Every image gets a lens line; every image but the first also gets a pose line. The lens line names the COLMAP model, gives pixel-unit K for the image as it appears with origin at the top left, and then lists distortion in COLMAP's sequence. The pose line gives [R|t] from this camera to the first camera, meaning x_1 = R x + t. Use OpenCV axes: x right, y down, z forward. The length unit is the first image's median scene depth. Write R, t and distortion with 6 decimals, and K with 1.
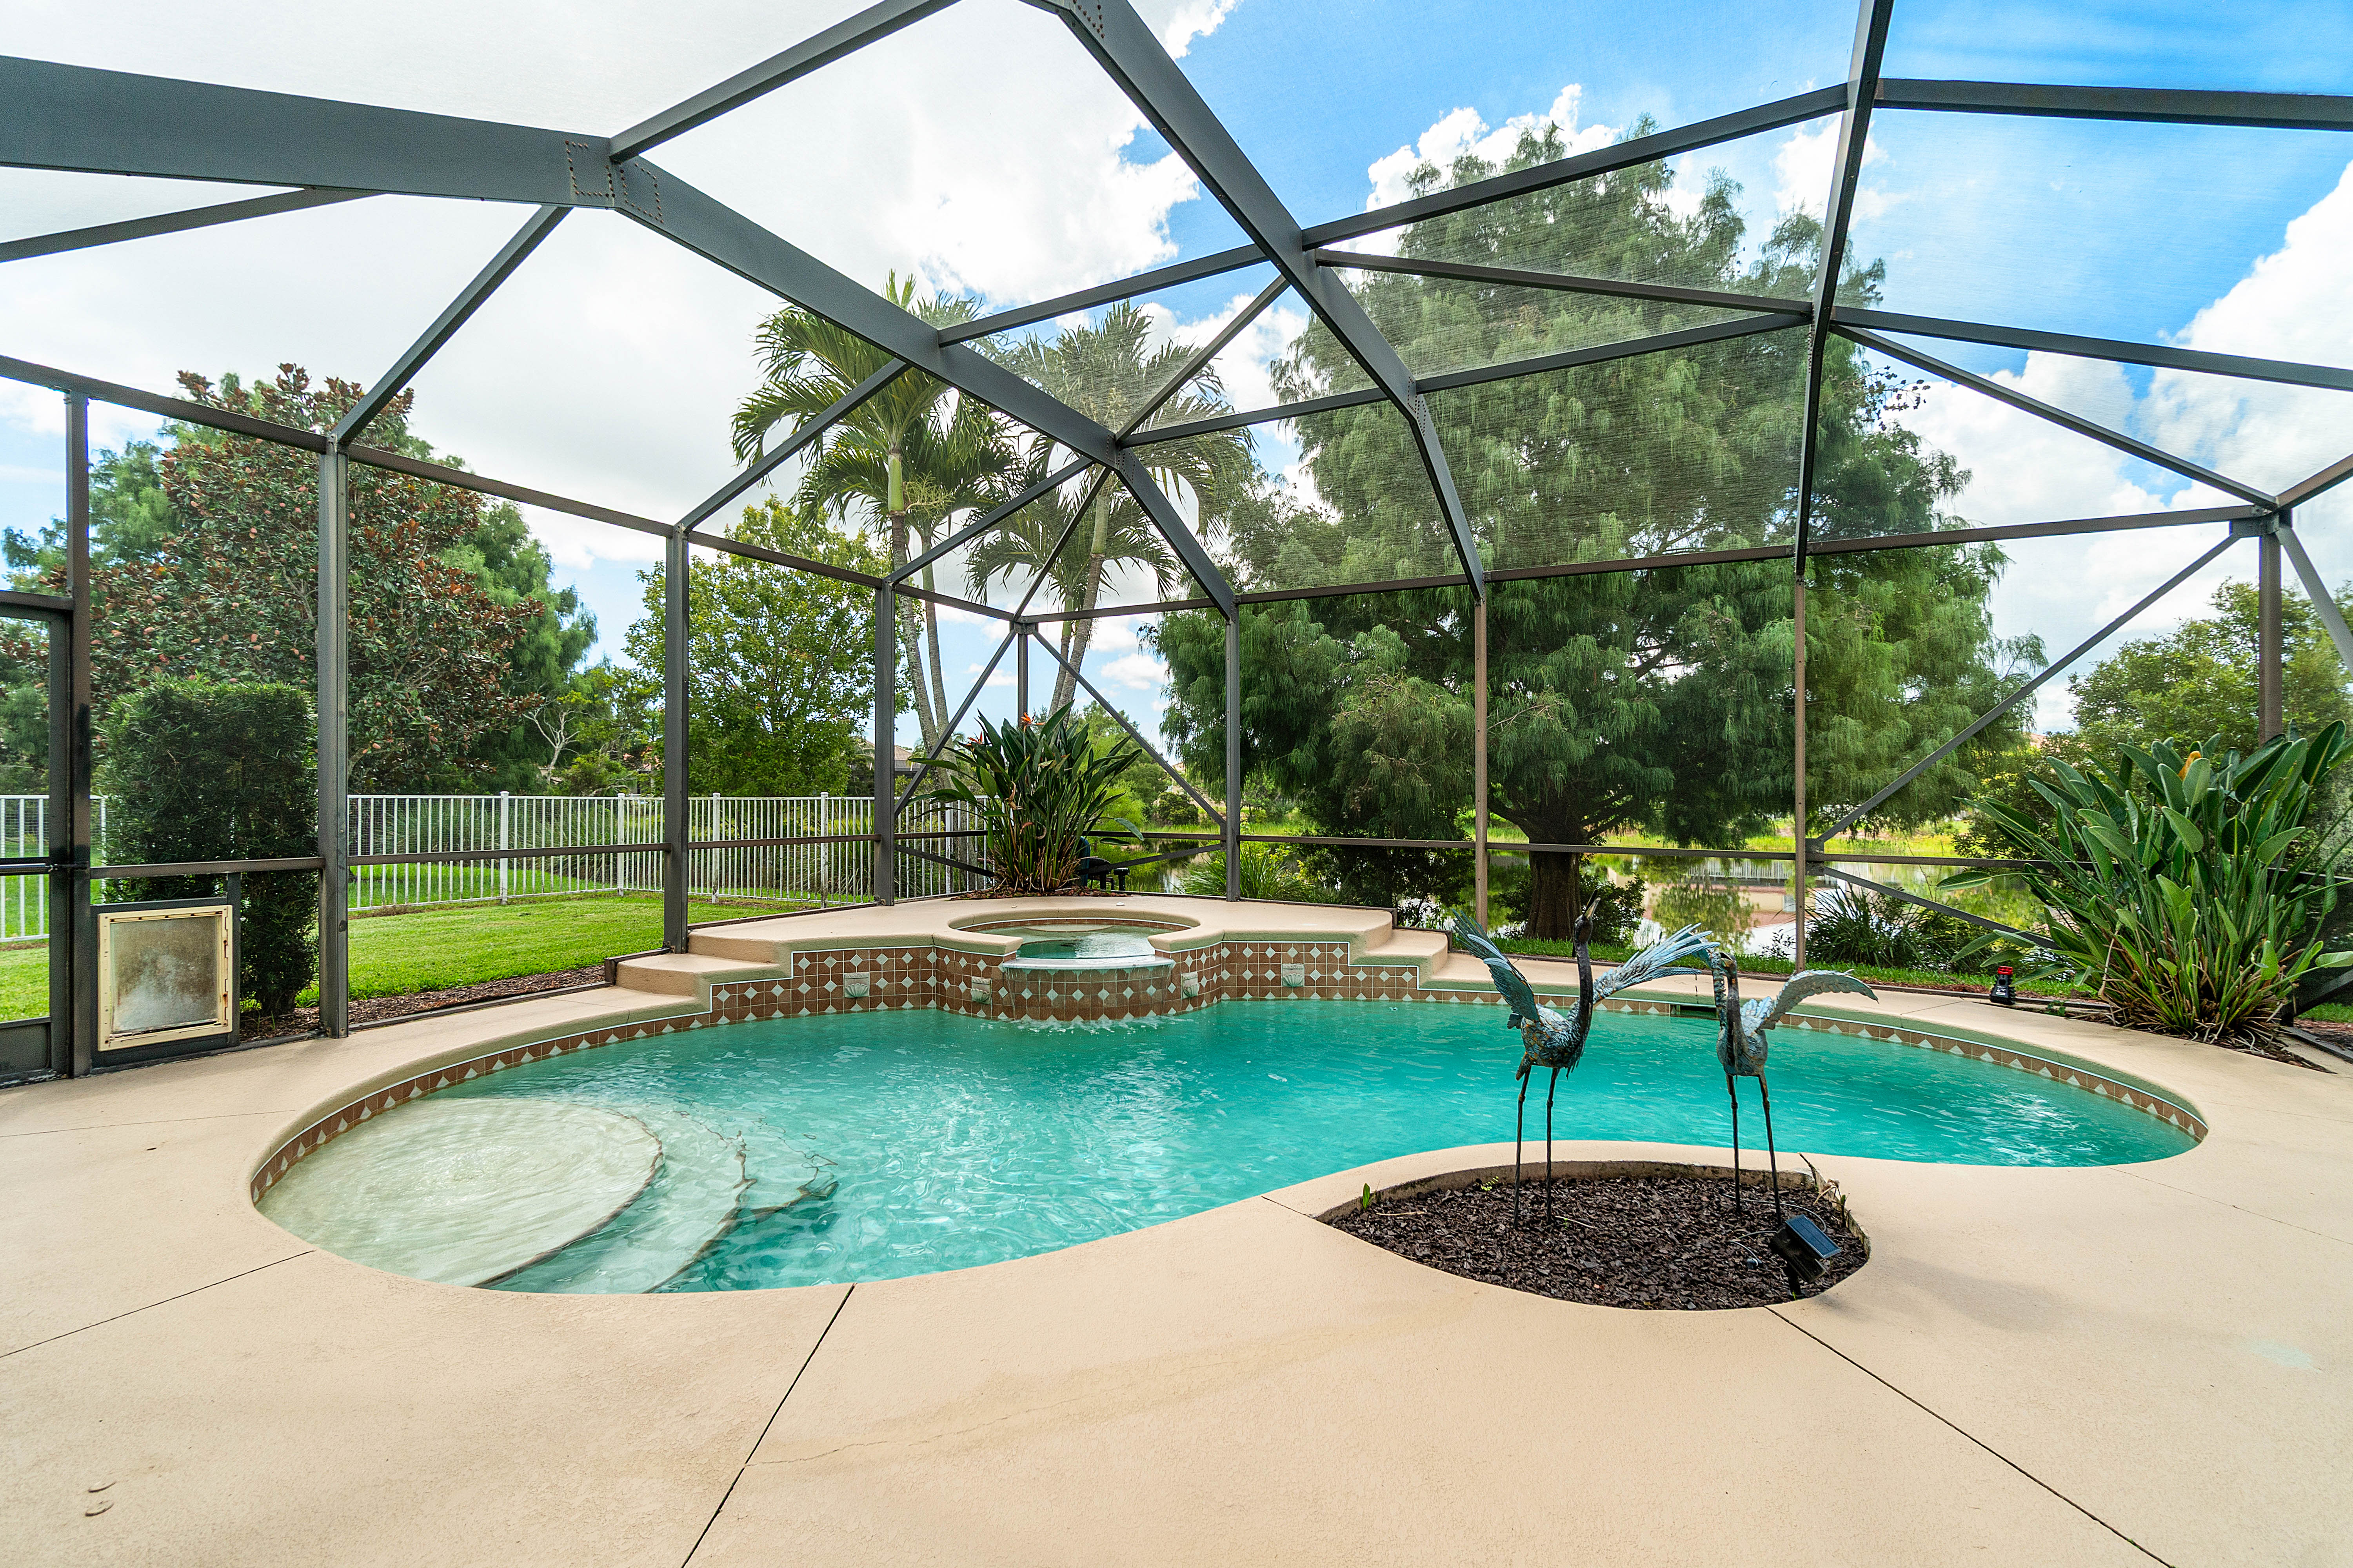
lens RADIAL K [[1046.8, 0, 1104.0], [0, 1046.8, 689.1], [0, 0, 1]] dist [-0.001404, -0.000123]
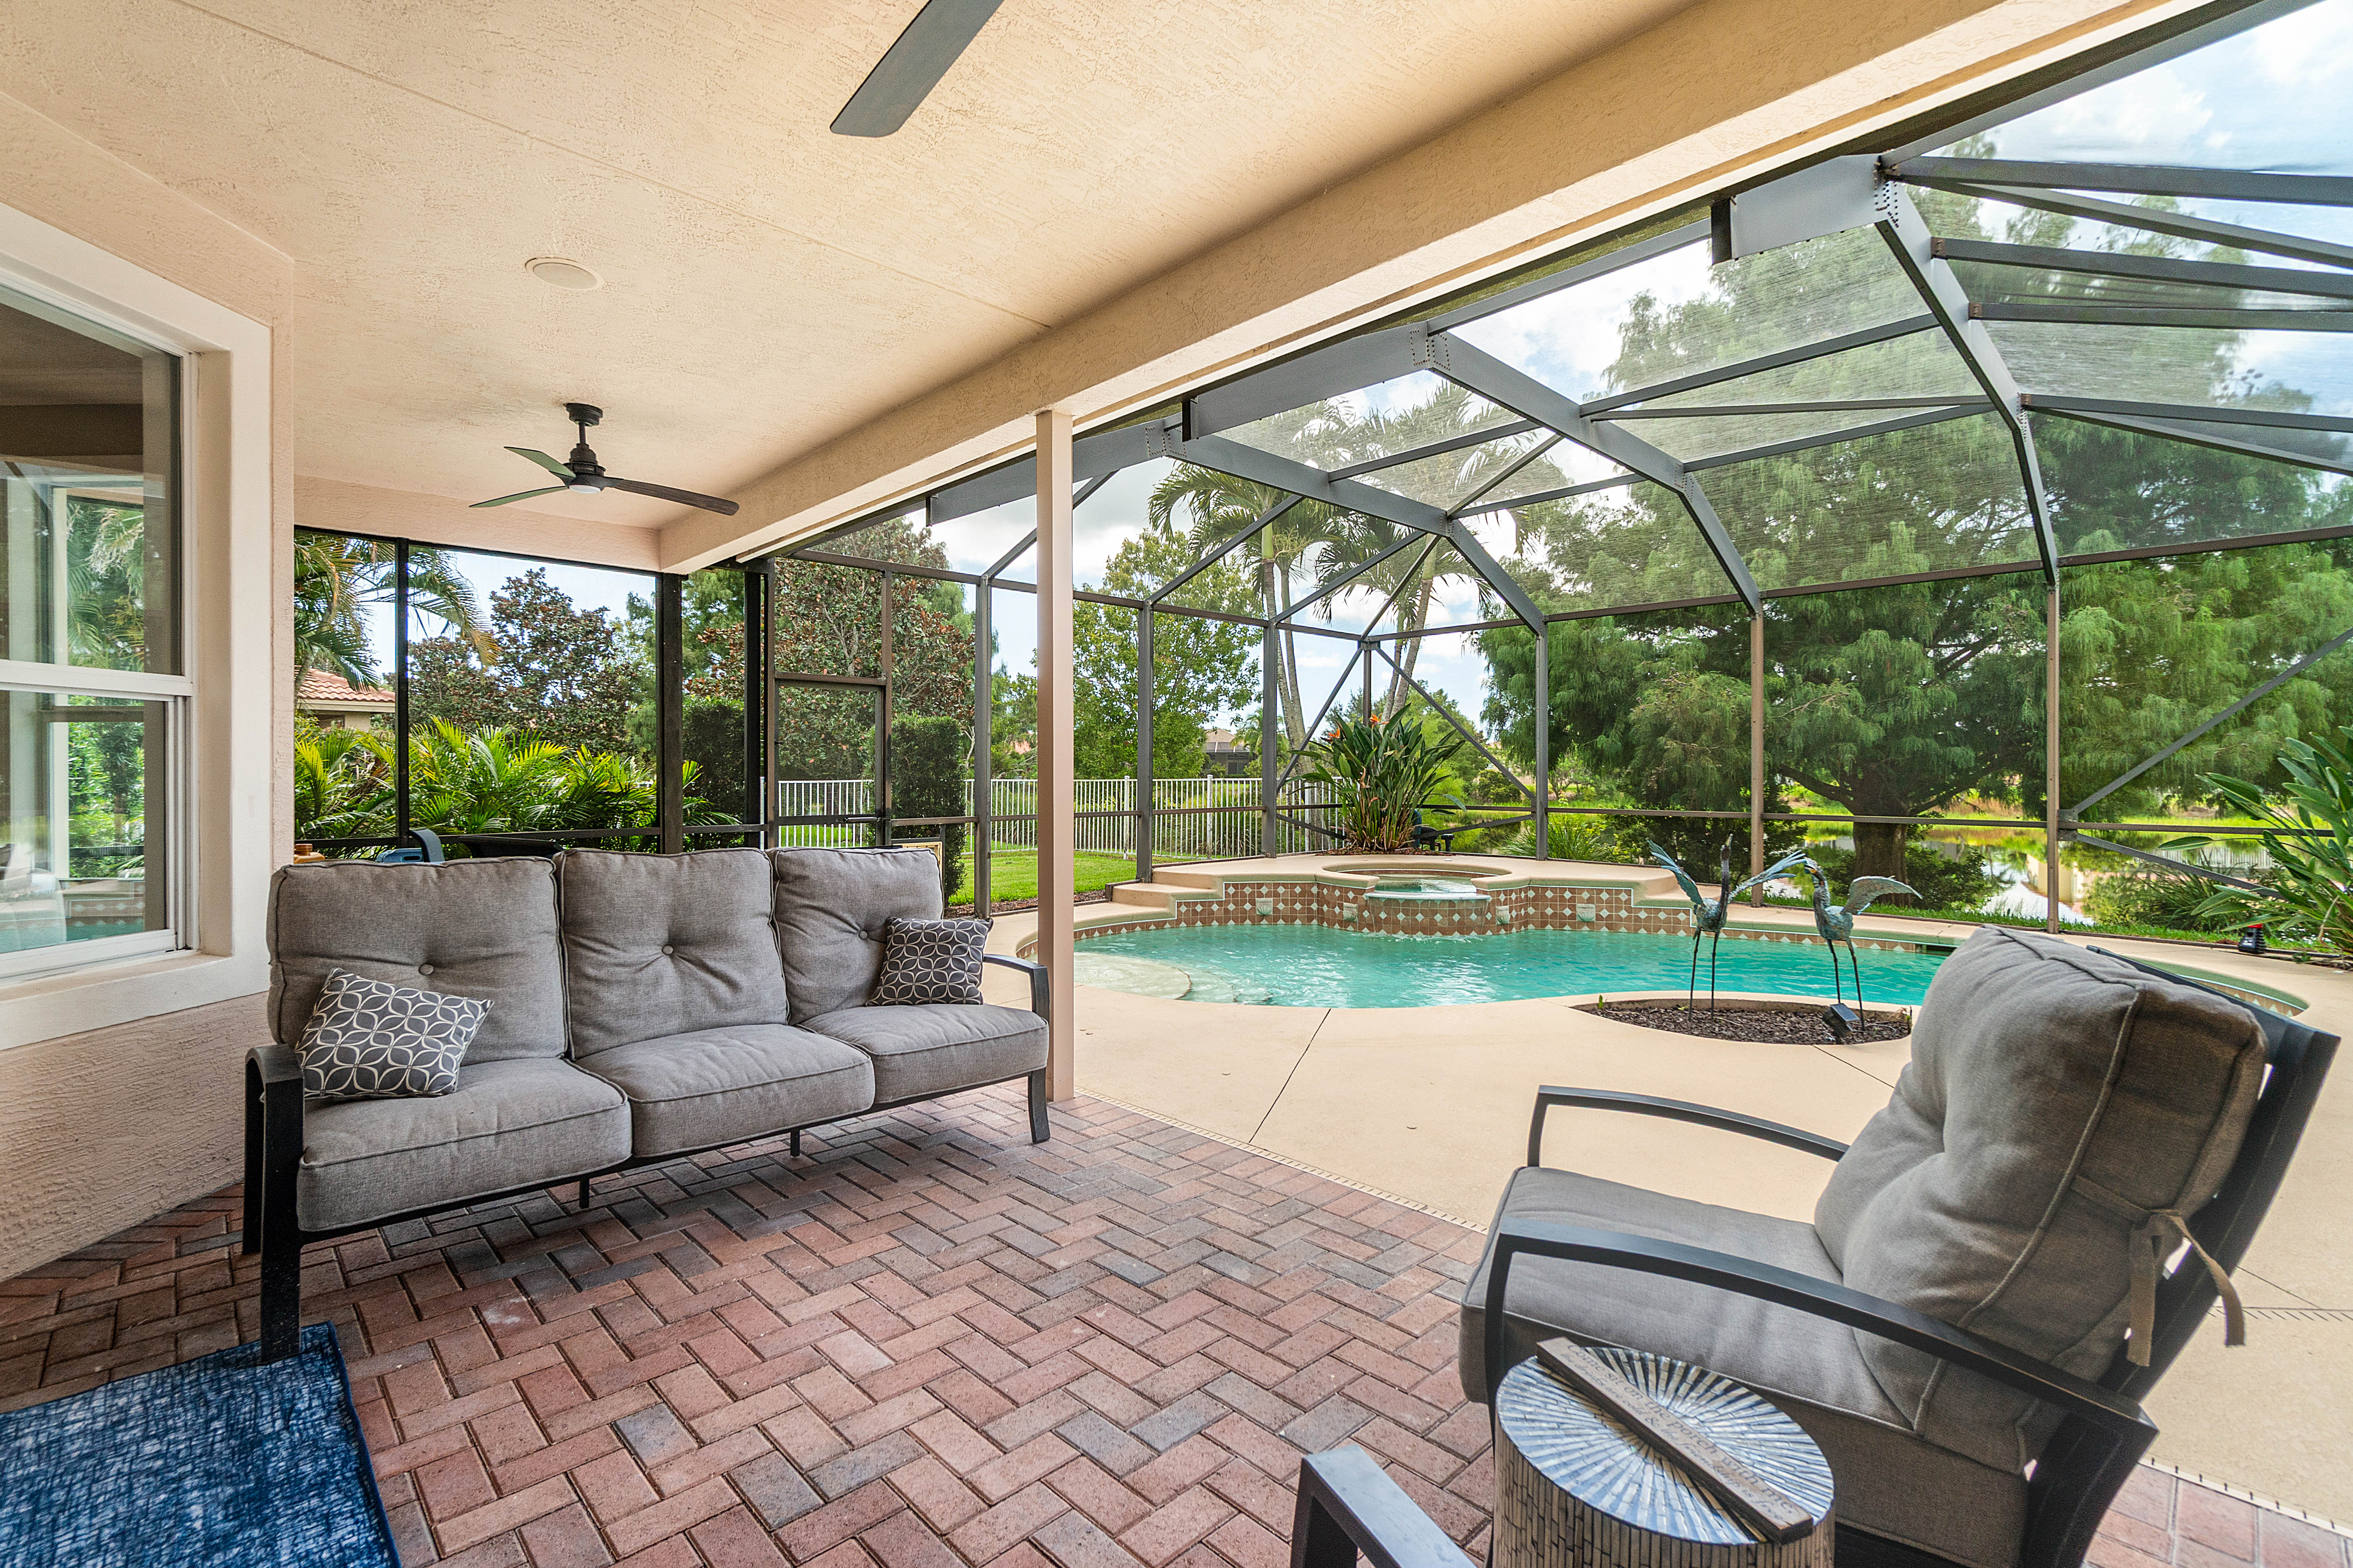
lens RADIAL K [[1046.8, 0, 1161.8], [0, 1046.8, 785.8], [0, 0, 1]] dist [-0.001404, -0.000123]
pose [[0.970797, -0.004397, -0.239861, -0.015464], [0.031227, 0.993642, 0.108172, -0.033132], [0.237861, -0.112503, 0.964762, -0.291445]]
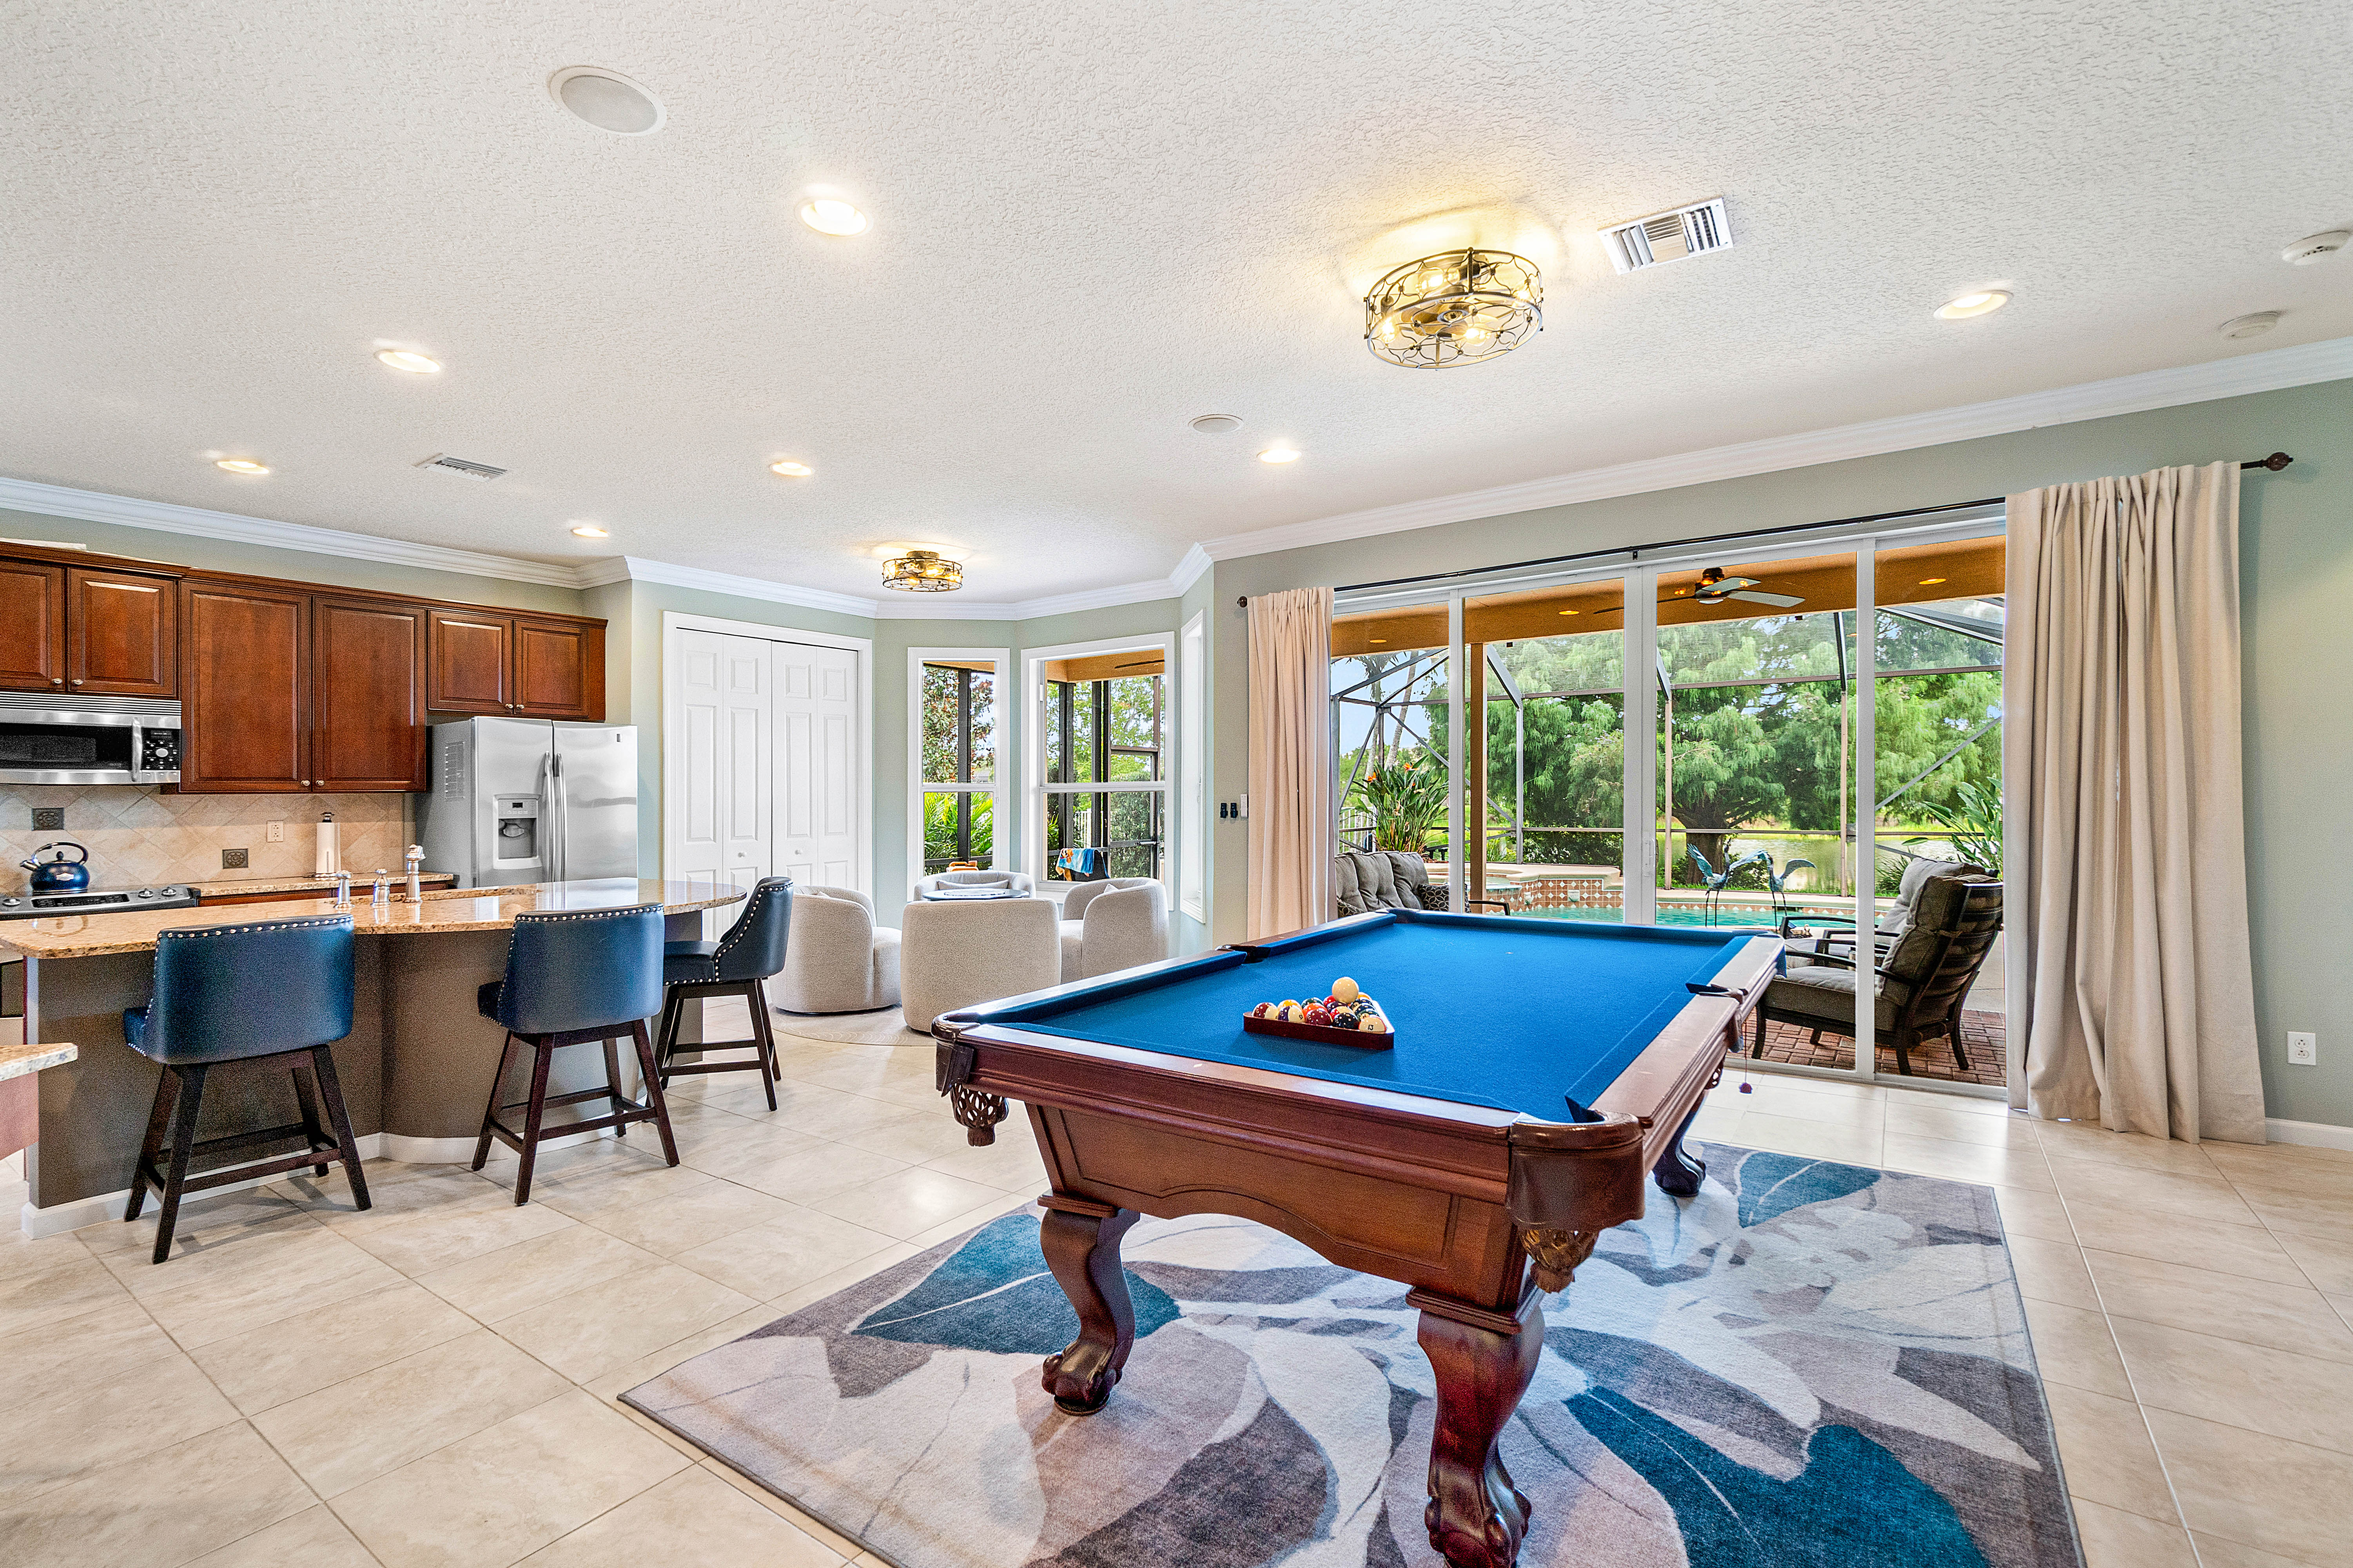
lens RADIAL K [[1046.9, 0, 1171.4], [0, 1046.9, 765.2], [0, 0, 1]] dist [-0.001404, -0.000123]
pose [[0.997959, -0.013996, -0.062303, -0.357381], [0.018714, 0.996947, 0.075799, -0.109814], [0.061052, -0.076811, 0.995175, -0.793831]]
